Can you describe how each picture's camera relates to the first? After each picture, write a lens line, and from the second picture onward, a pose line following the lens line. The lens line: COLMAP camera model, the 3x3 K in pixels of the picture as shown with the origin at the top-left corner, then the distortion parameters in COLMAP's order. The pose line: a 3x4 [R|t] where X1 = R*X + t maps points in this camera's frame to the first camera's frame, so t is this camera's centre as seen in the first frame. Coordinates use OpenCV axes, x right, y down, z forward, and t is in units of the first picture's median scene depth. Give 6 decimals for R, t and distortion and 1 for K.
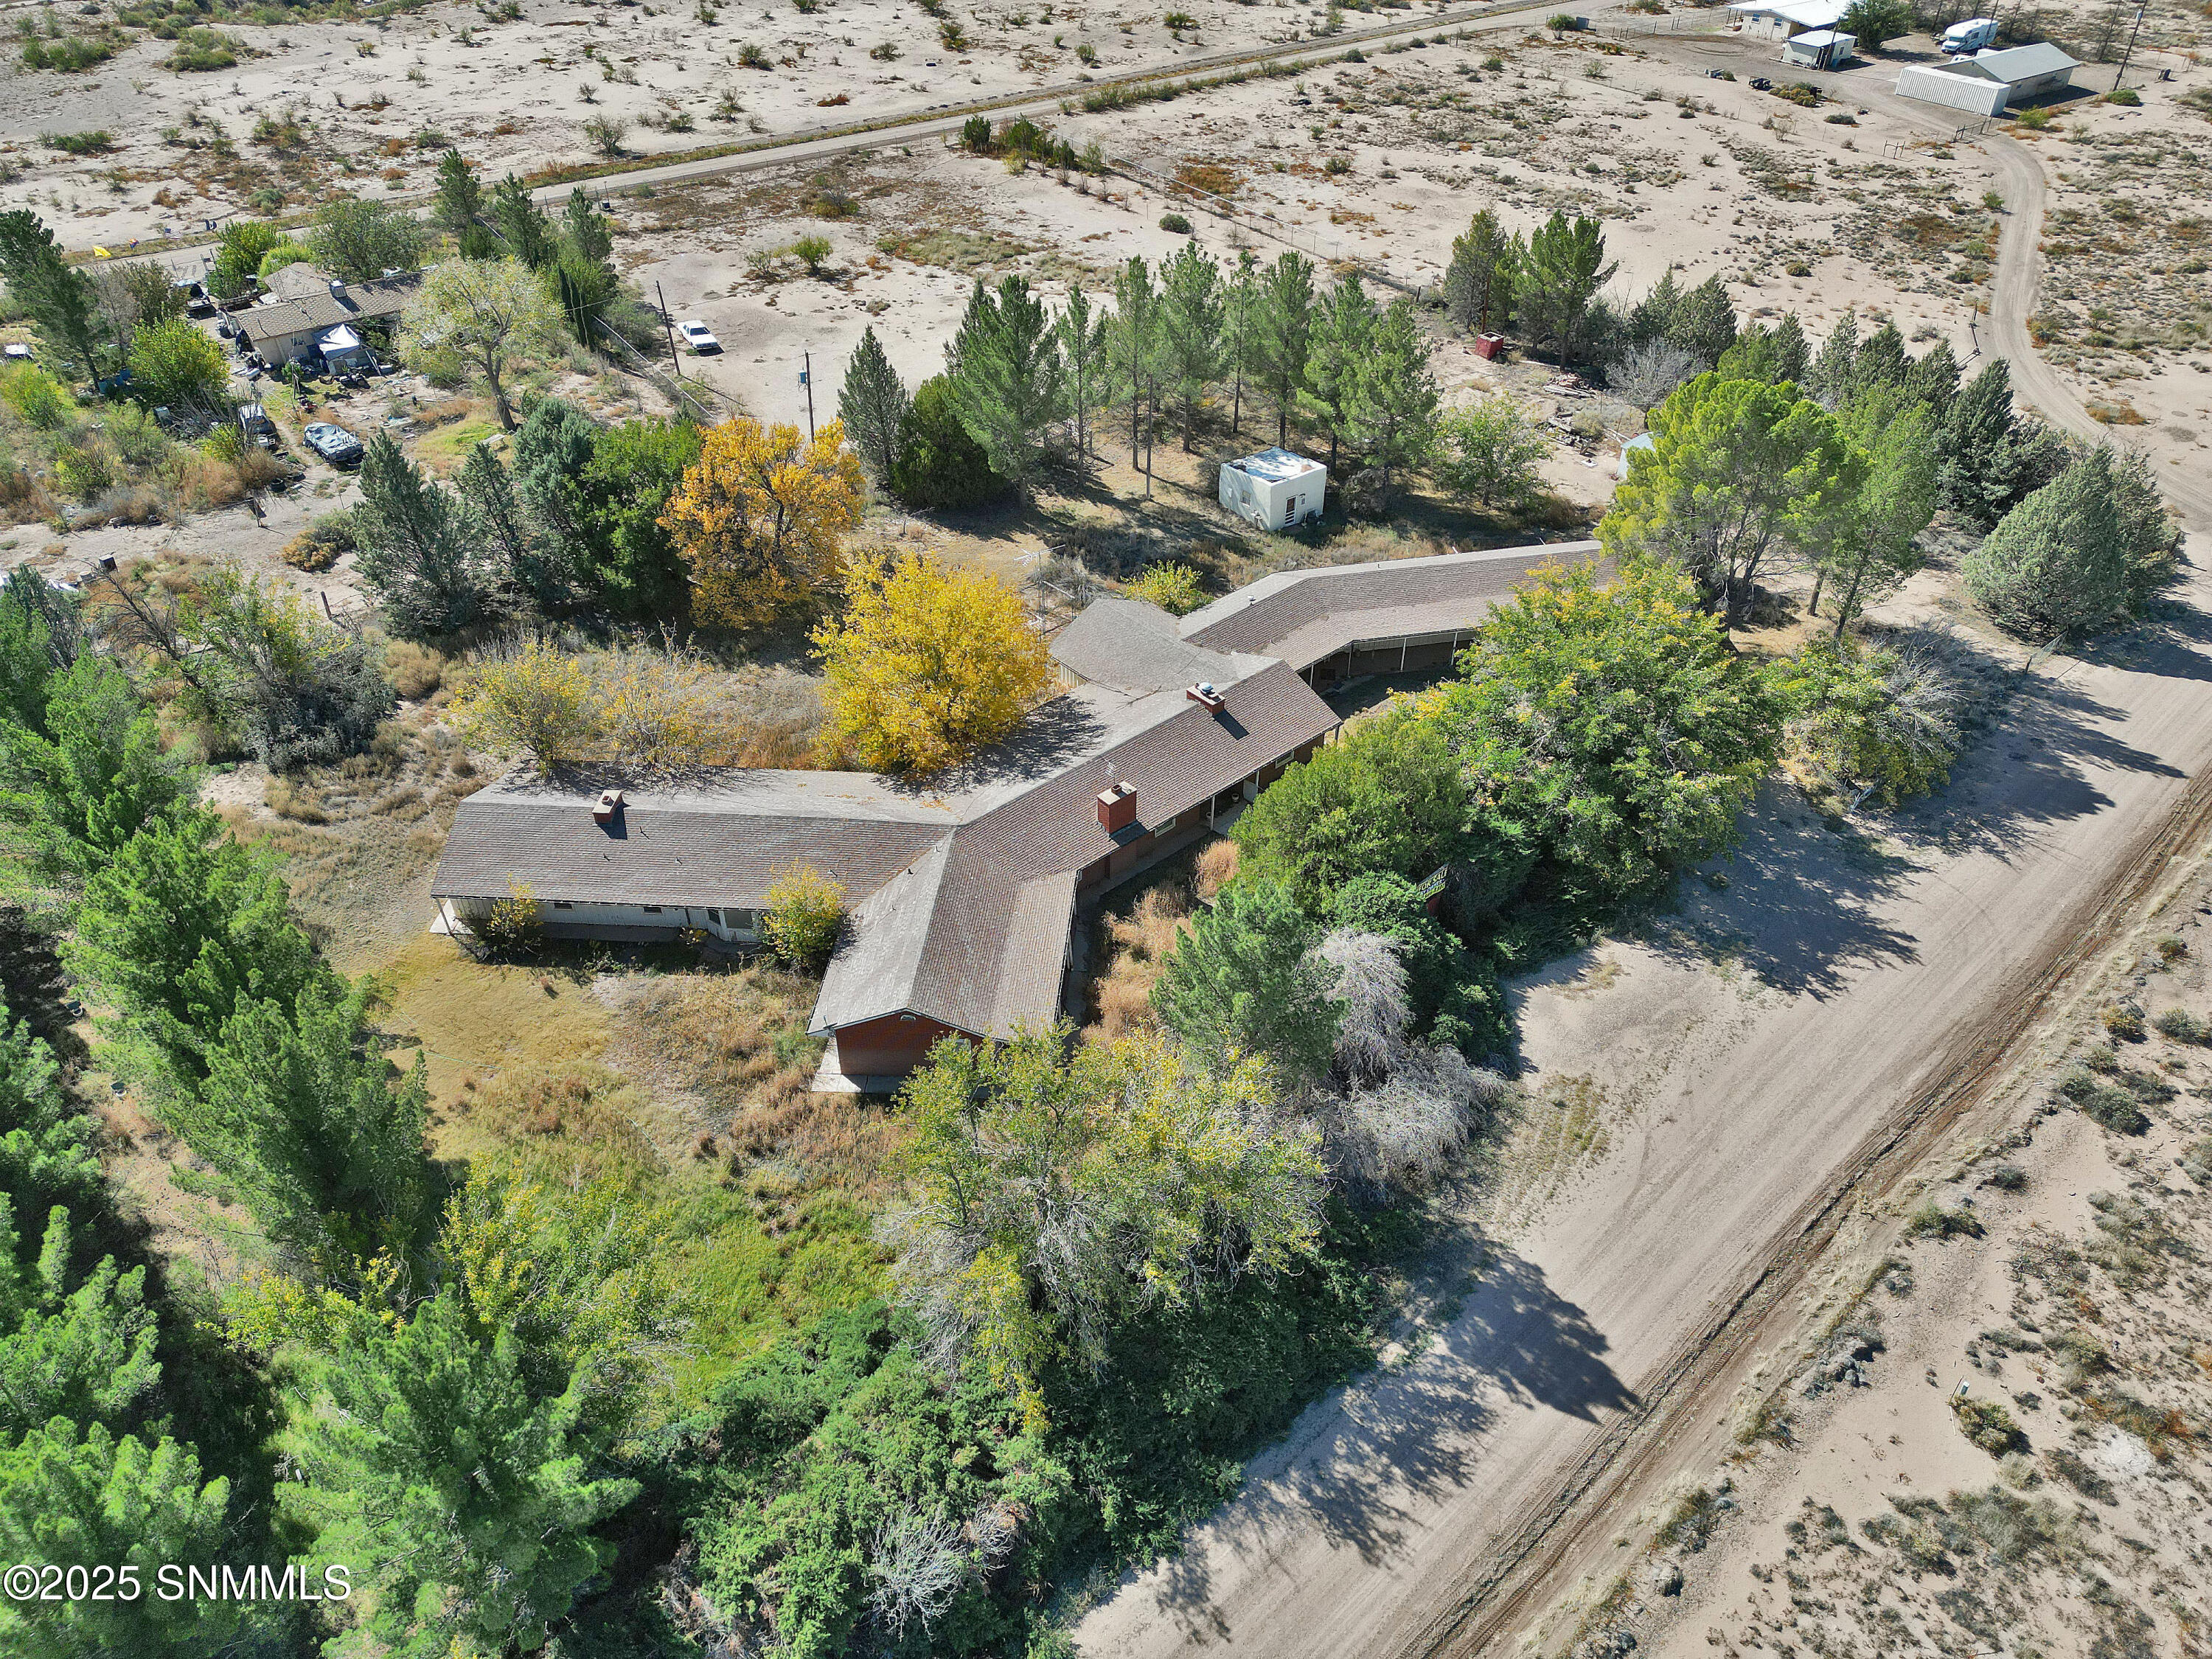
lens RADIAL K [[1537.9, 0, 1106.0], [0, 1537.9, 829.5], [0, 0, 1]] dist [0.079615, -0.073534]
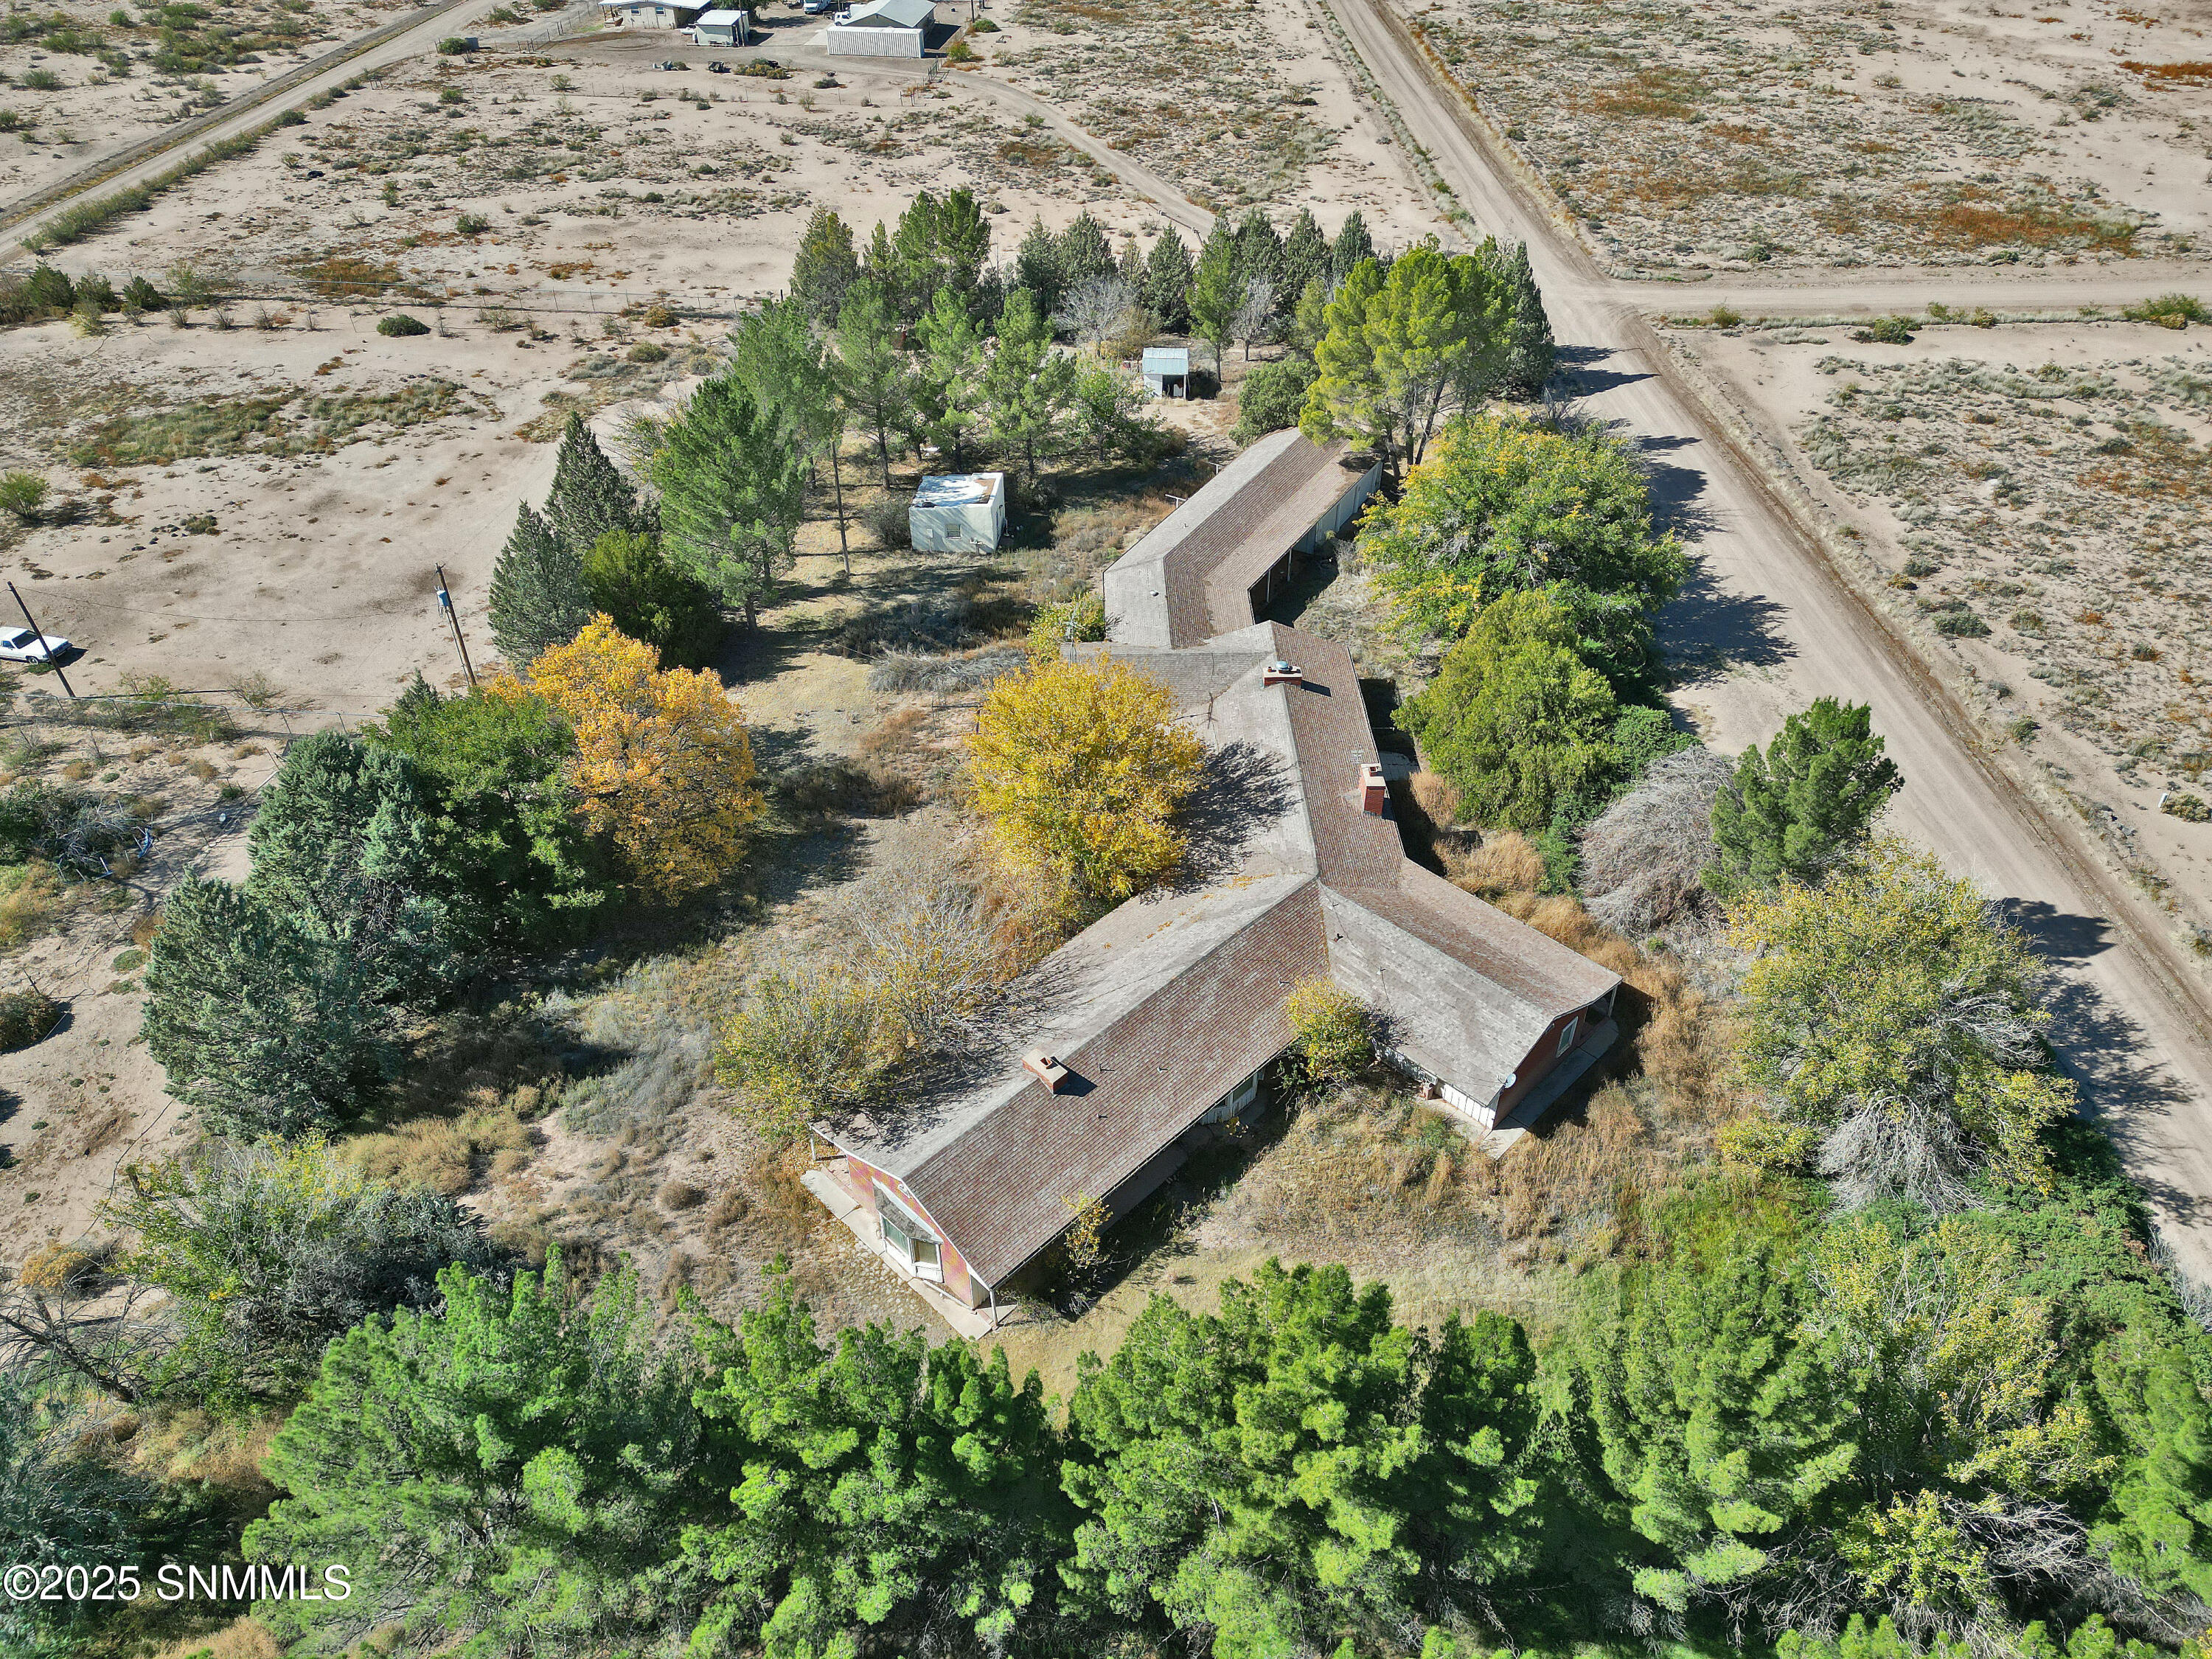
lens RADIAL K [[1571.6, 0, 1105.2], [0, 1571.6, 791.7], [0, 0, 1]] dist [0.082730, -0.079004]
pose [[0.647597, -0.456855, 0.609837, -0.764874], [0.473511, 0.868321, 0.147666, -0.257688], [-0.596996, 0.193137, 0.778649, 0.320505]]
